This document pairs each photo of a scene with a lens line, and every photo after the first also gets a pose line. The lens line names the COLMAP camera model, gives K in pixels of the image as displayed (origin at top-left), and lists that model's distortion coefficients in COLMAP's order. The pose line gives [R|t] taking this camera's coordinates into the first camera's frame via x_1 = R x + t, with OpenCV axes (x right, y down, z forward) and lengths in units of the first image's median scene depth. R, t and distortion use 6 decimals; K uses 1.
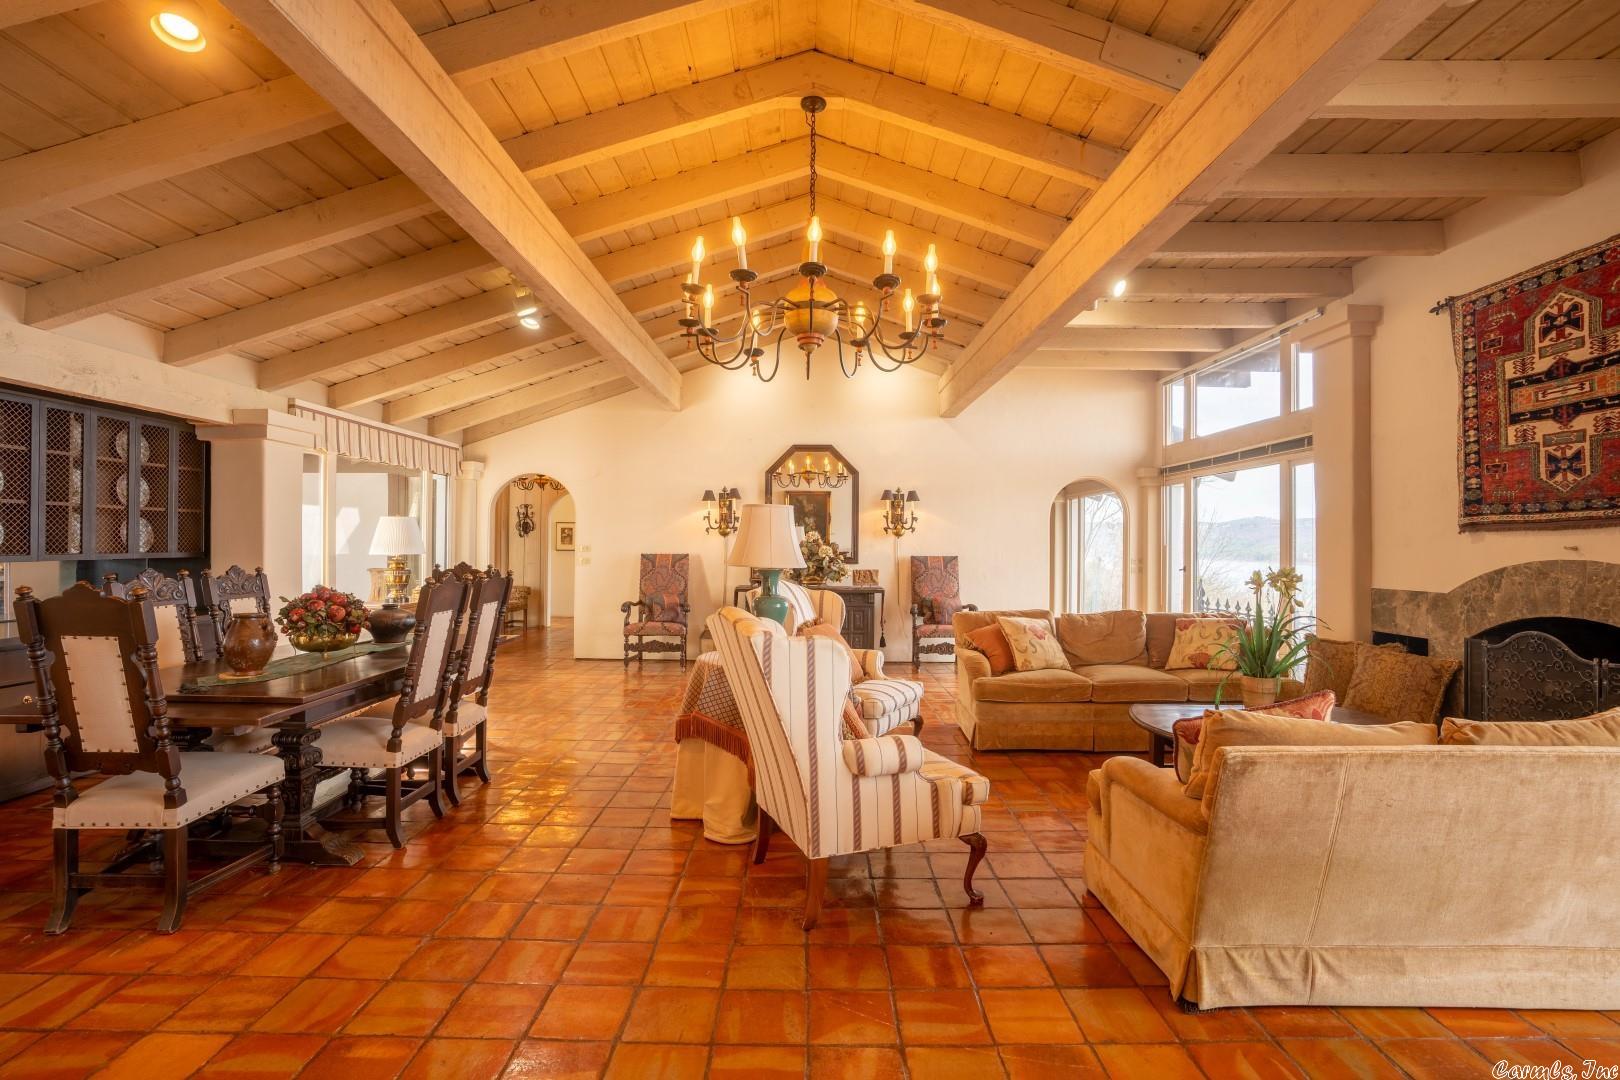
lens RADIAL K [[751.8, 0, 810.0], [0, 751.8, 540.0], [0, 0, 1]] dist [-0.067927, 0.028258]
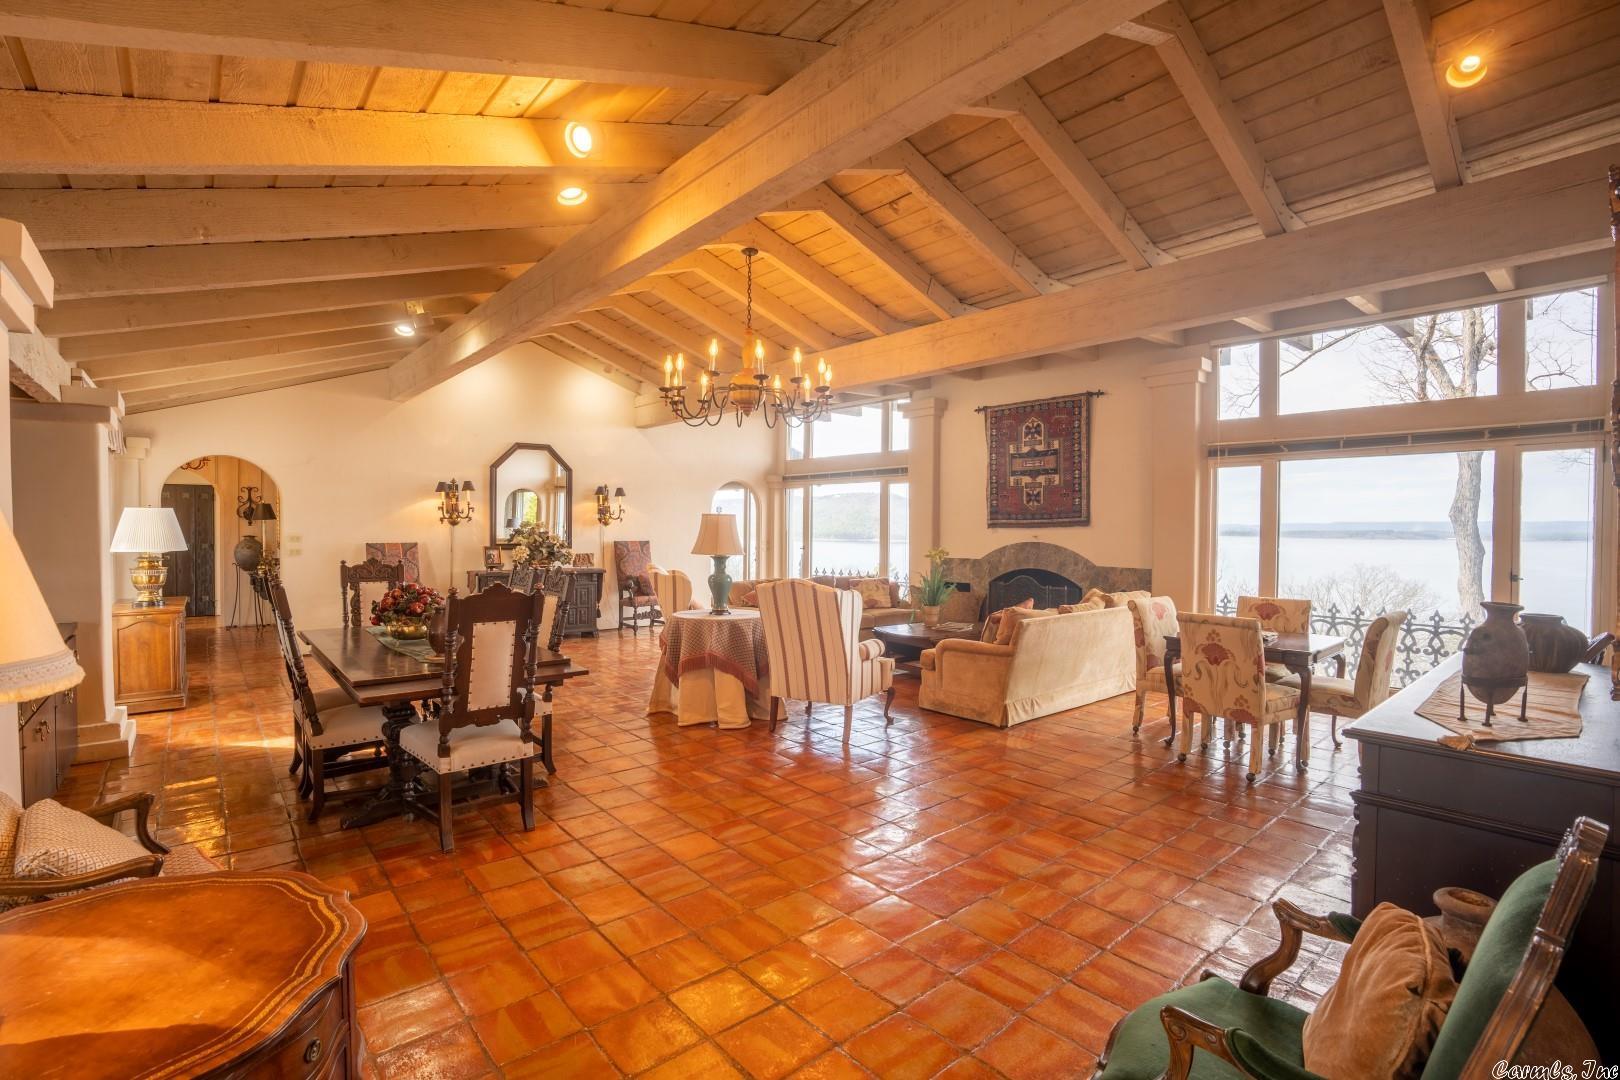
lens RADIAL K [[751.8, 0, 810.0], [0, 751.8, 540.0], [0, 0, 1]] dist [-0.067927, 0.028258]
pose [[0.768788, -0.015489, 0.639316, -0.680343], [-0.005401, 0.999514, 0.030711, -0.032865], [-0.639481, -0.027063, 0.768331, -0.221076]]
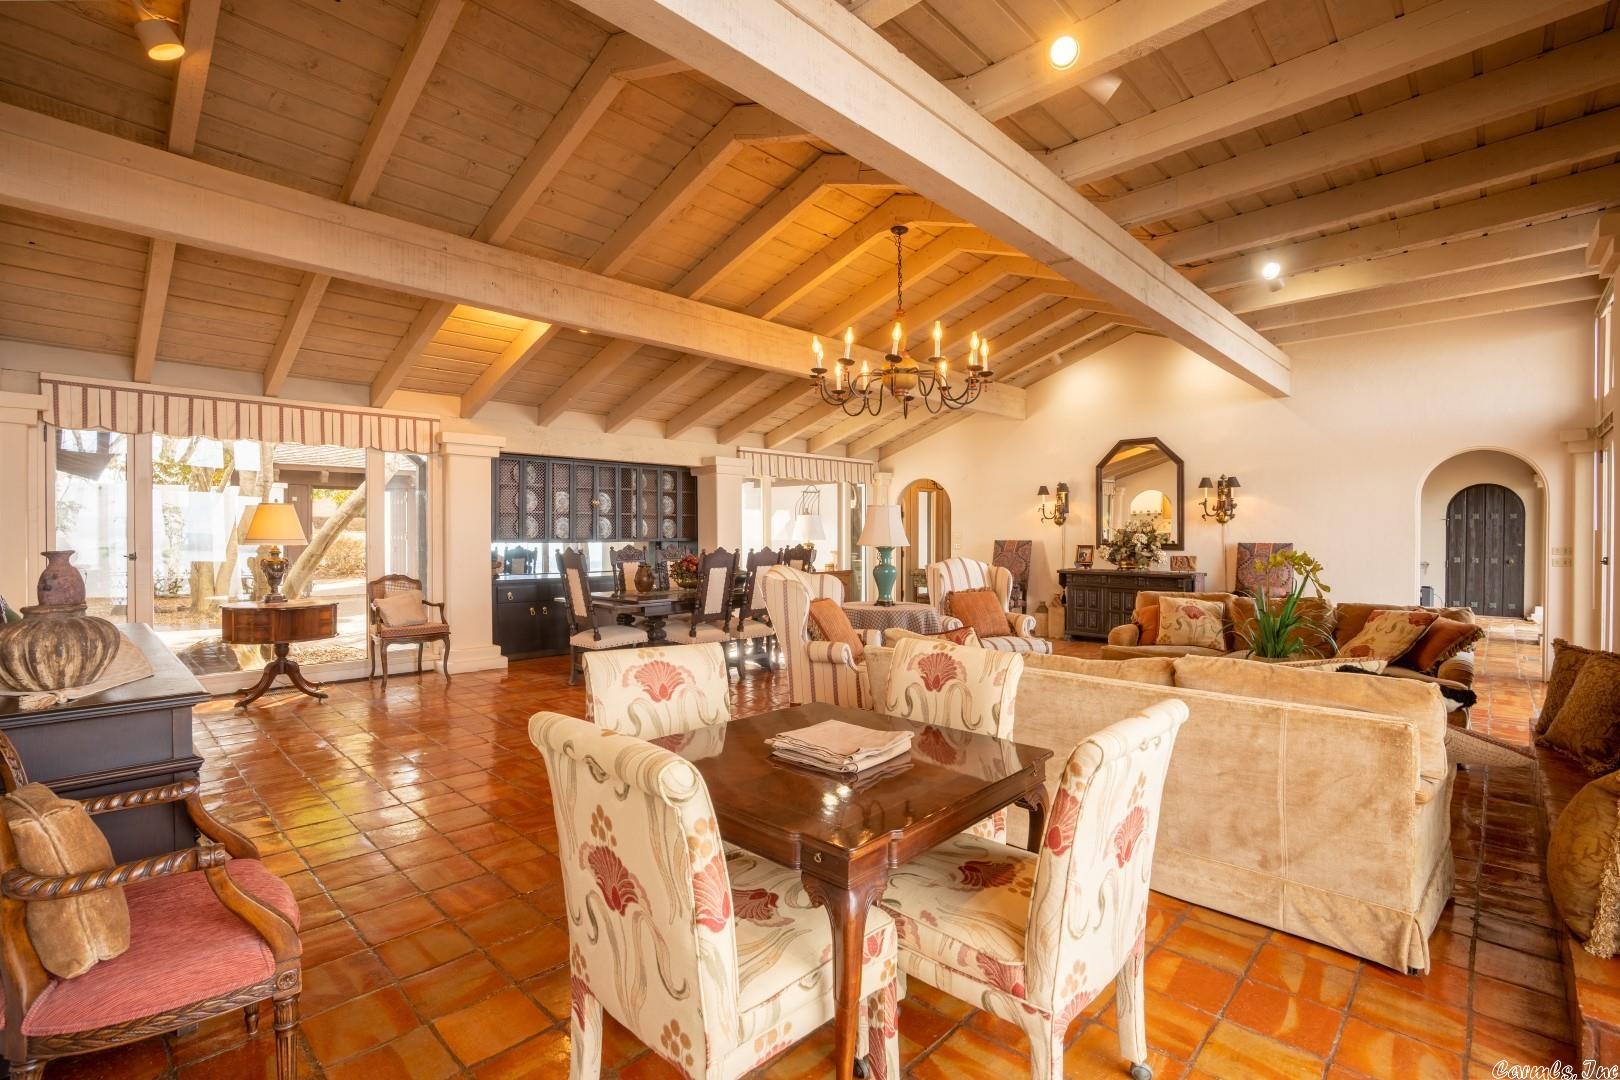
lens RADIAL K [[751.8, 0, 810.0], [0, 751.8, 540.0], [0, 0, 1]] dist [-0.067927, 0.028258]
pose [[0.722271, 0.000858, -0.691609, 0.684692], [0.008107, 0.999920, 0.009708, 0.006242], [0.691562, -0.012619, 0.722206, -0.150564]]
